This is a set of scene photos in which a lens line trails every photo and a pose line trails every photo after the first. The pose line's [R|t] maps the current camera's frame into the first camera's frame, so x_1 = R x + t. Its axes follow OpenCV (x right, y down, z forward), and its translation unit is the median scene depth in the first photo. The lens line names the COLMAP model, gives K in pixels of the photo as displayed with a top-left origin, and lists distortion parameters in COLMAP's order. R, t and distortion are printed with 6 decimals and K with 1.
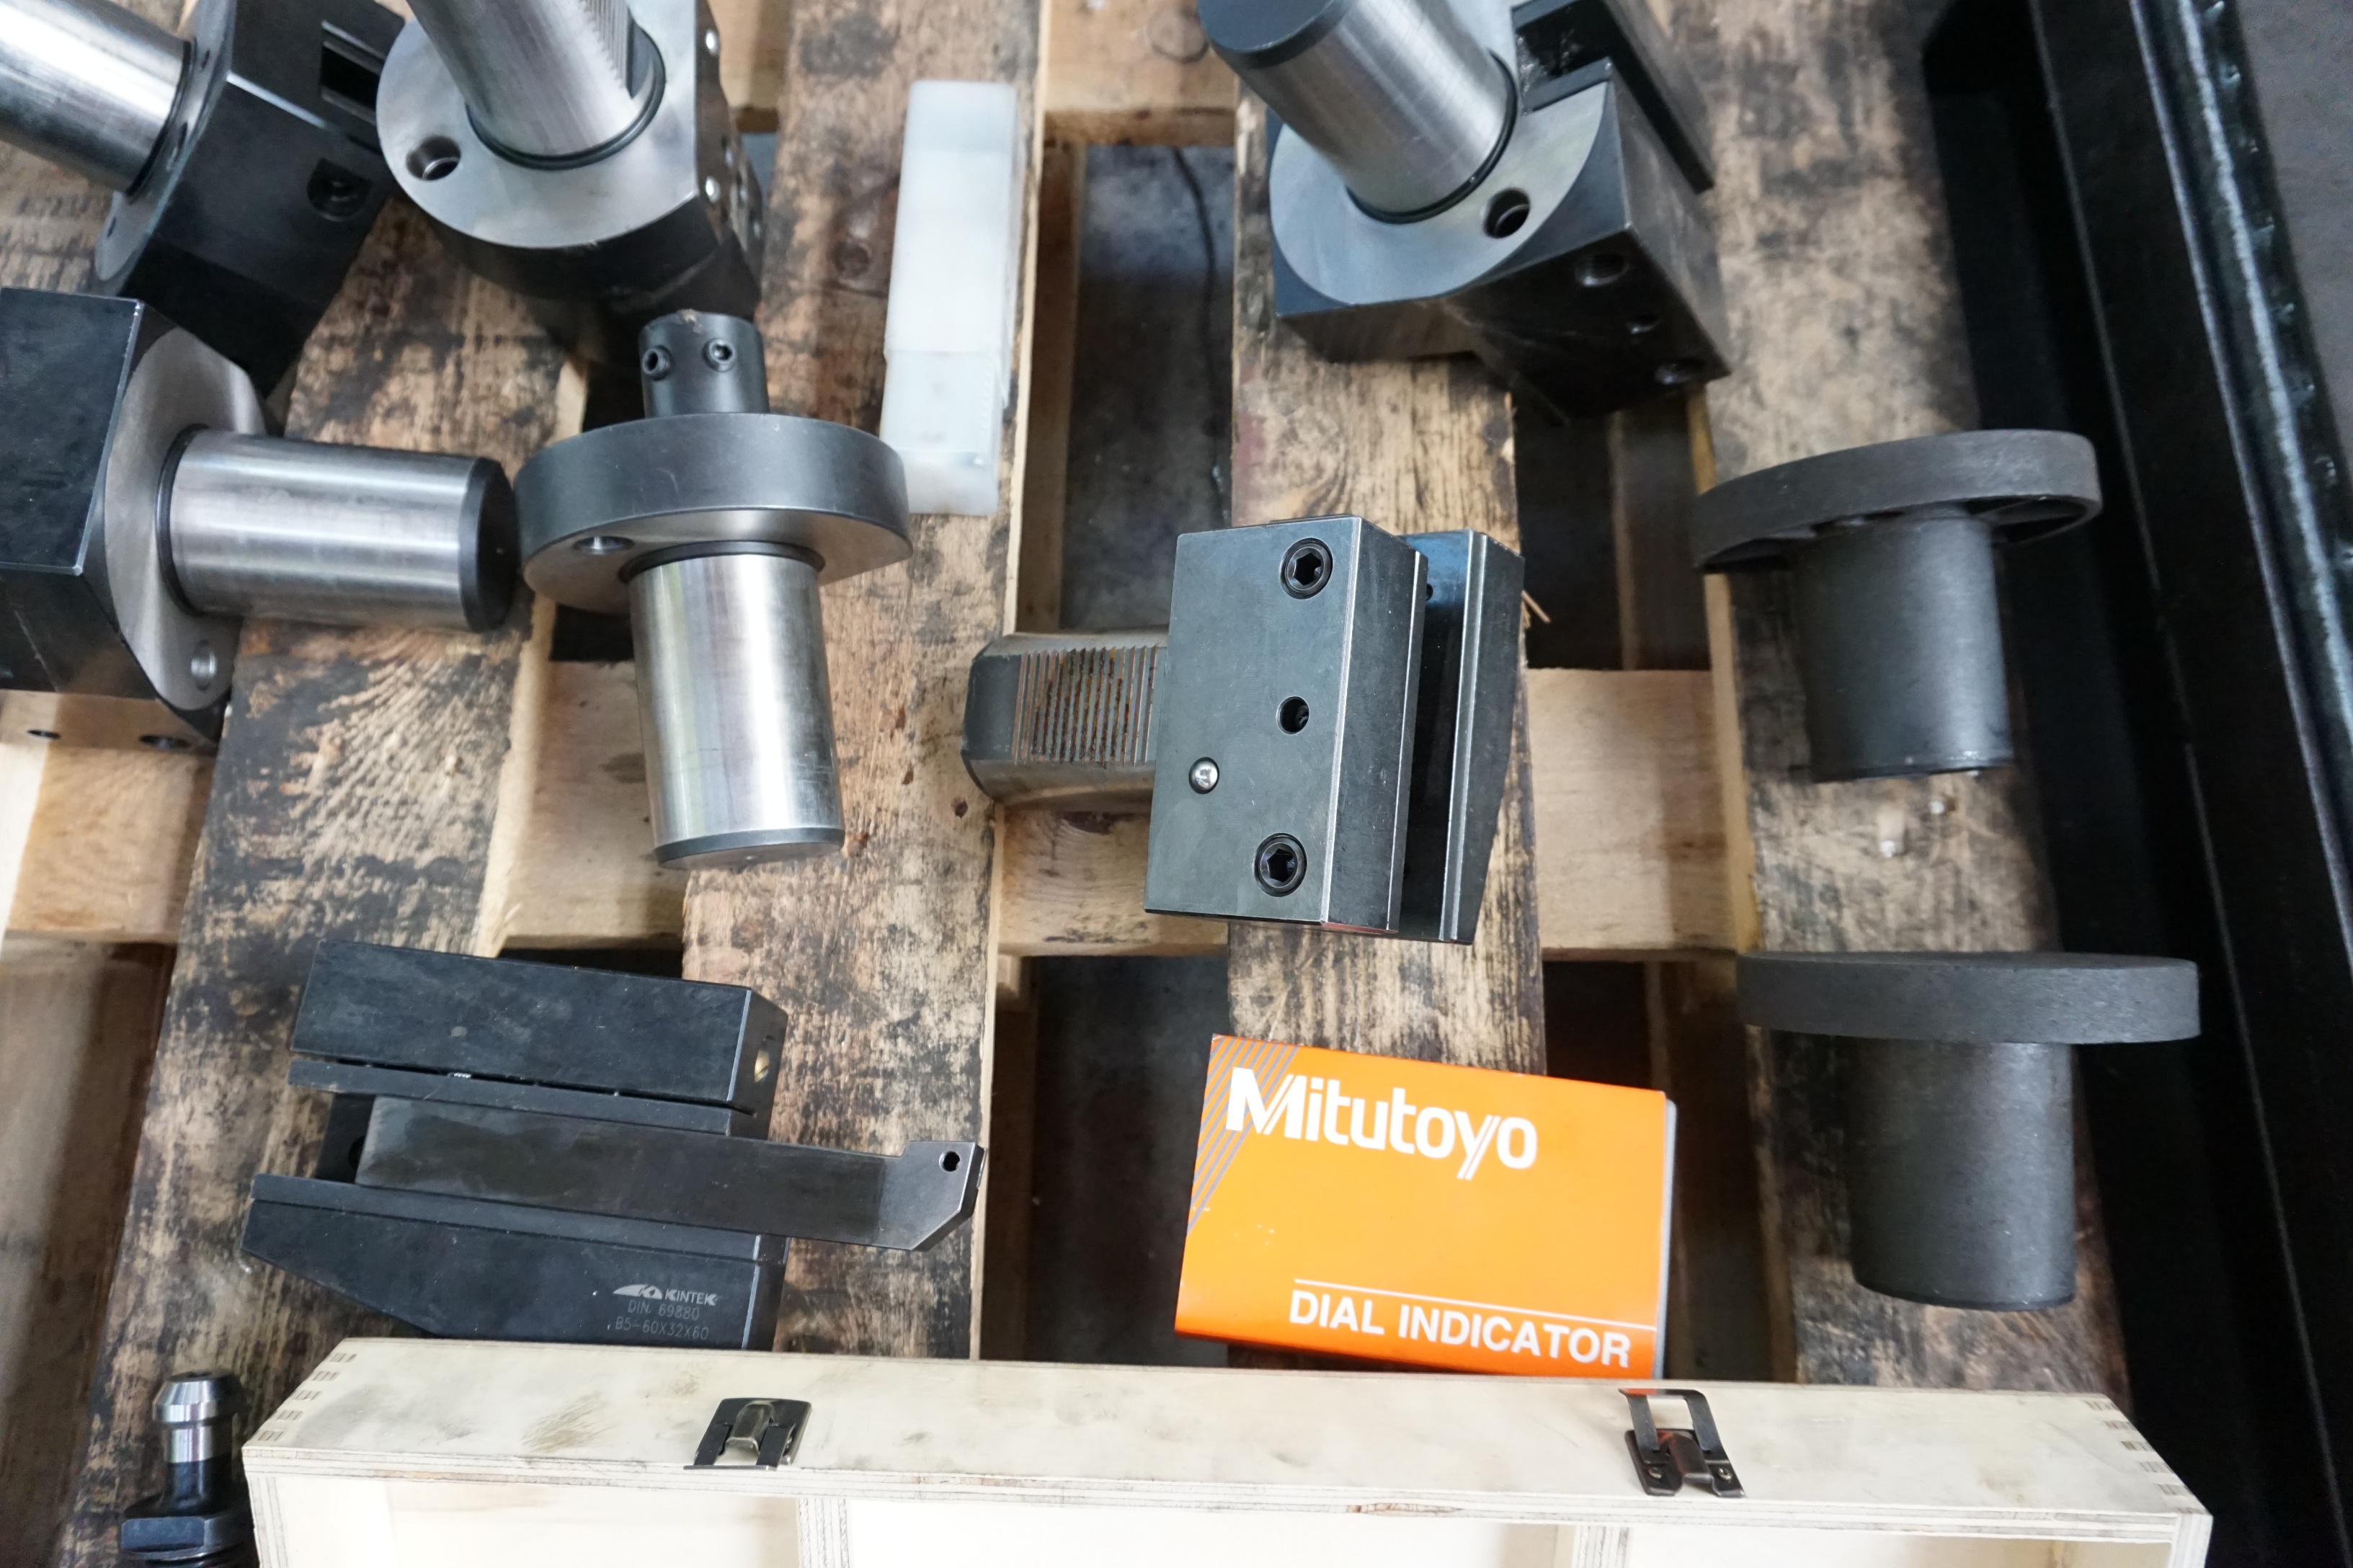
lens RADIAL K [[1594.5, 0, 1175.9], [0, 1594.5, 797.6], [0, 0, 1]] dist [-0.038328, 0.027285]
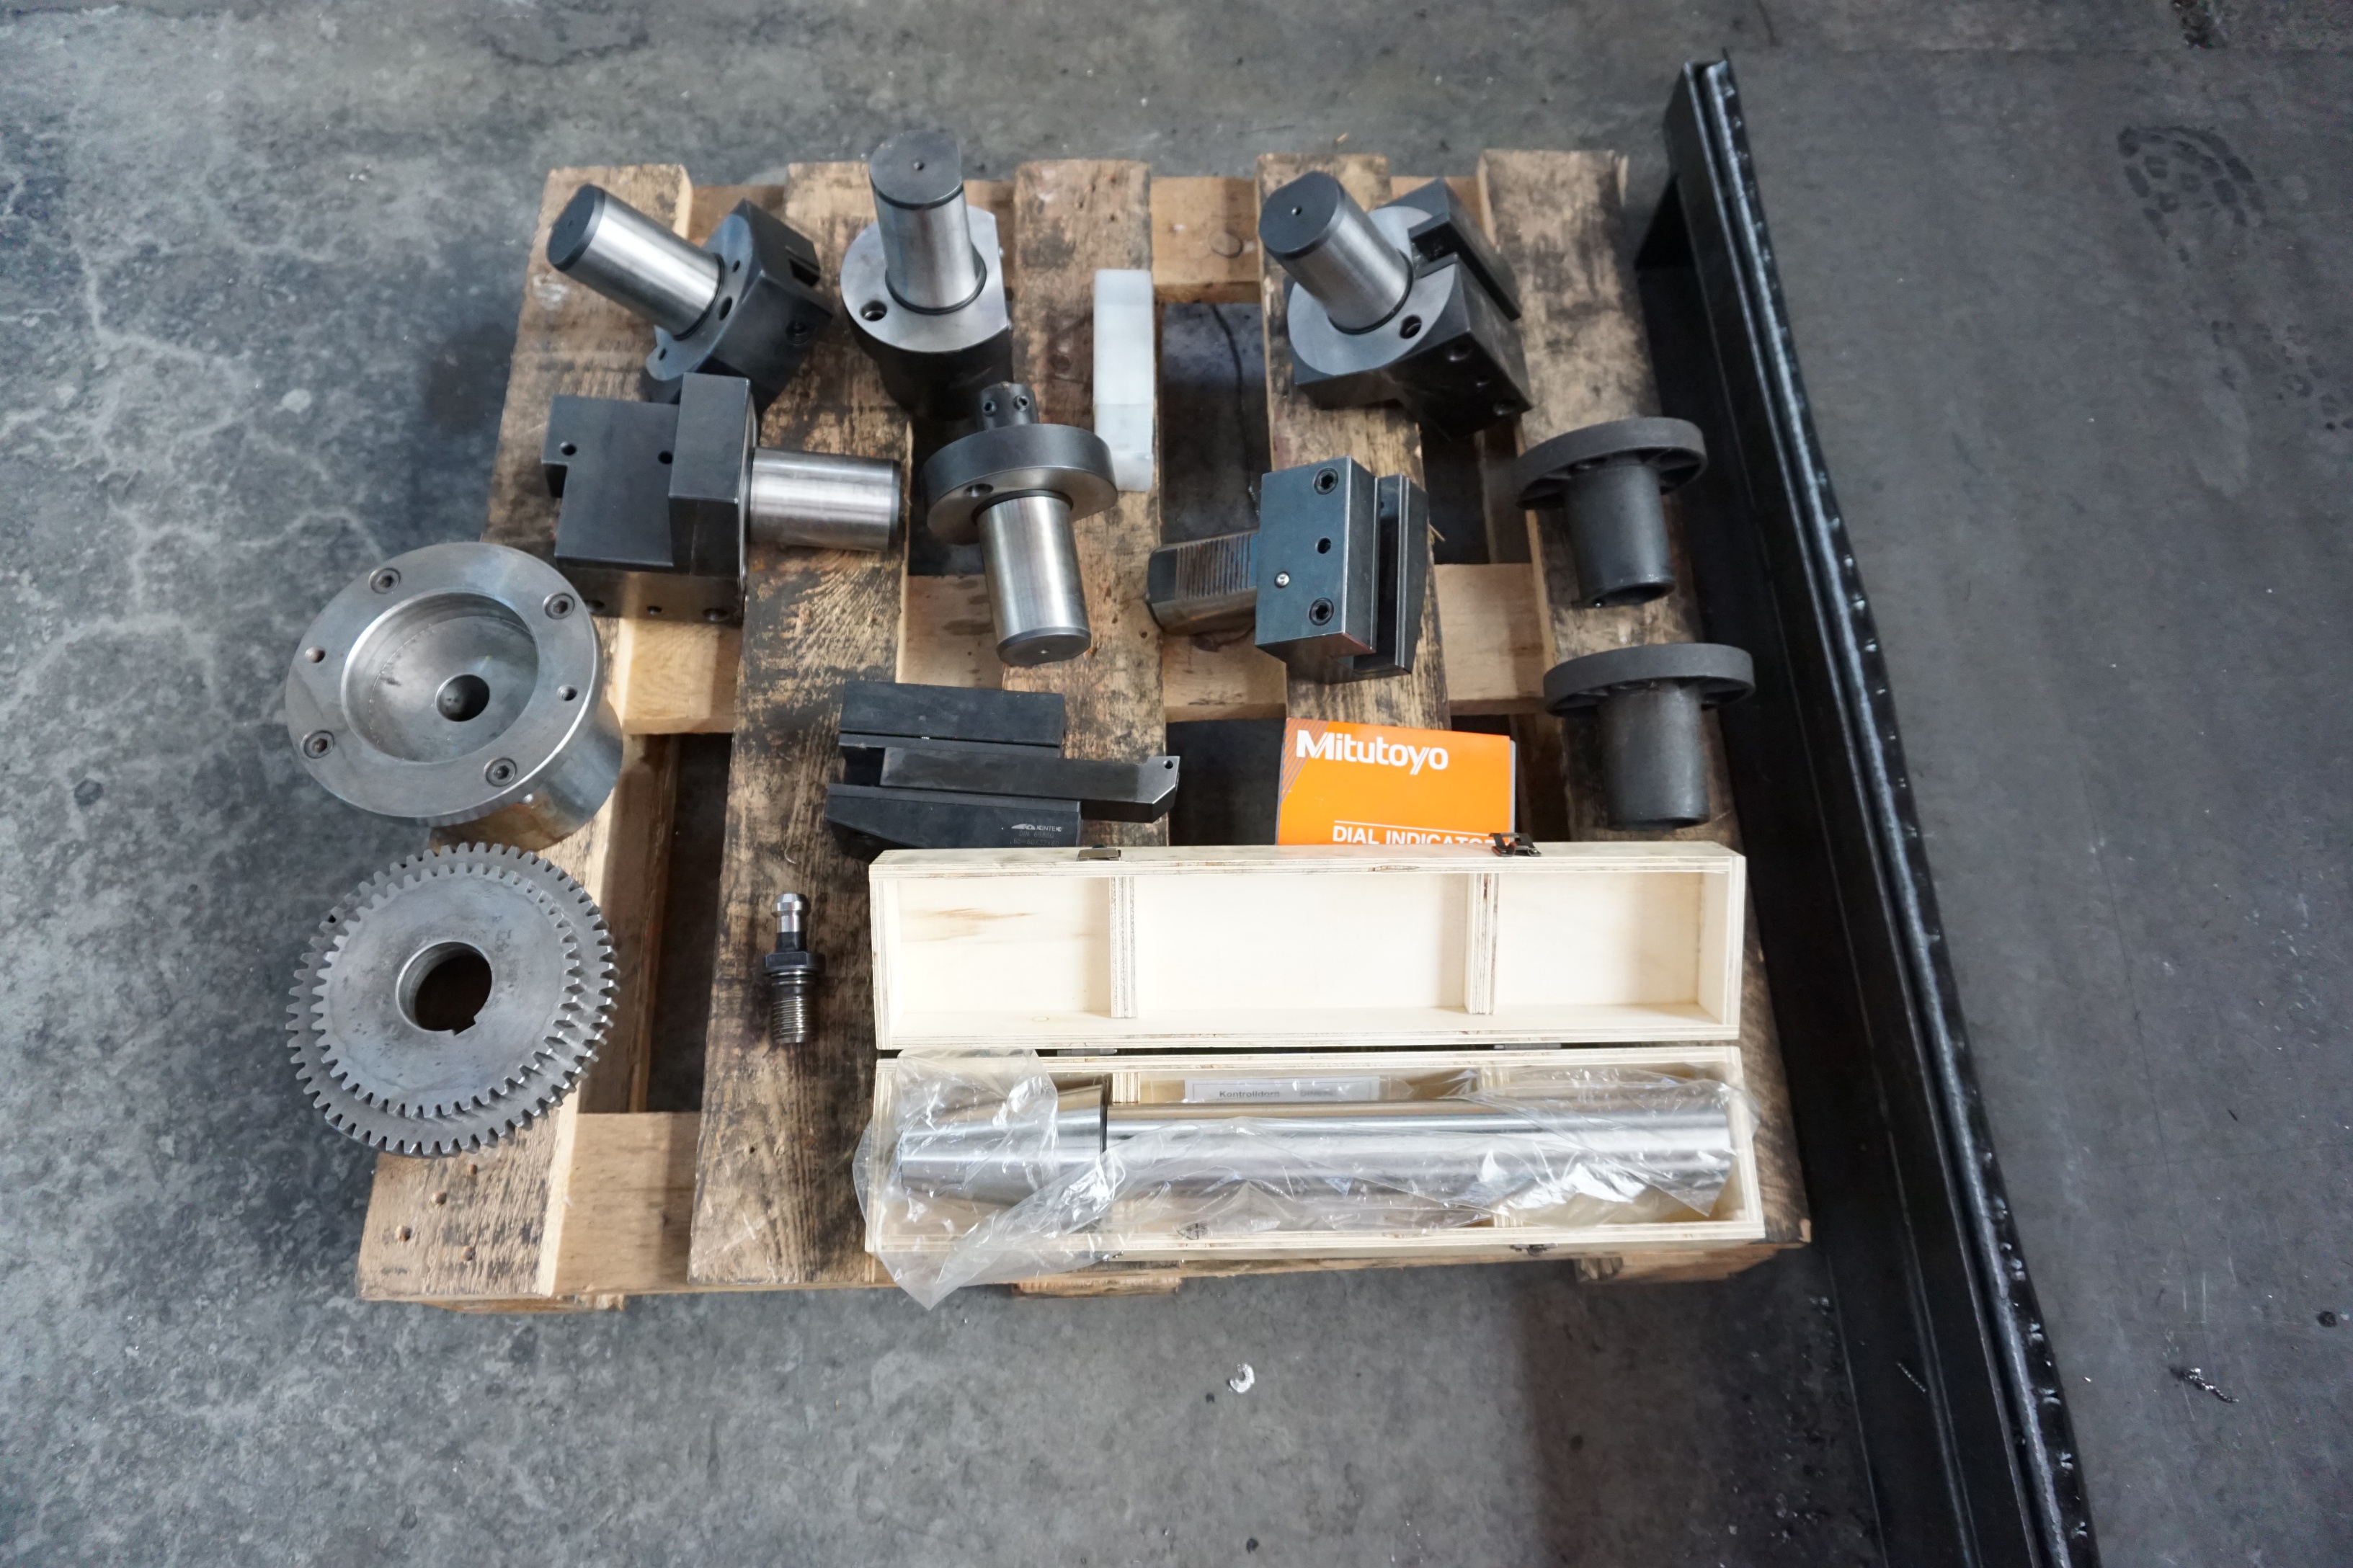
lens RADIAL K [[1594.5, 0, 1188.0], [0, 1594.5, 789.7], [0, 0, 1]] dist [-0.038328, 0.027285]
pose [[0.998567, -0.032609, 0.042439, -0.168632], [0.037037, 0.993448, -0.108119, 0.399398], [-0.038635, 0.109535, 0.993232, -0.879366]]
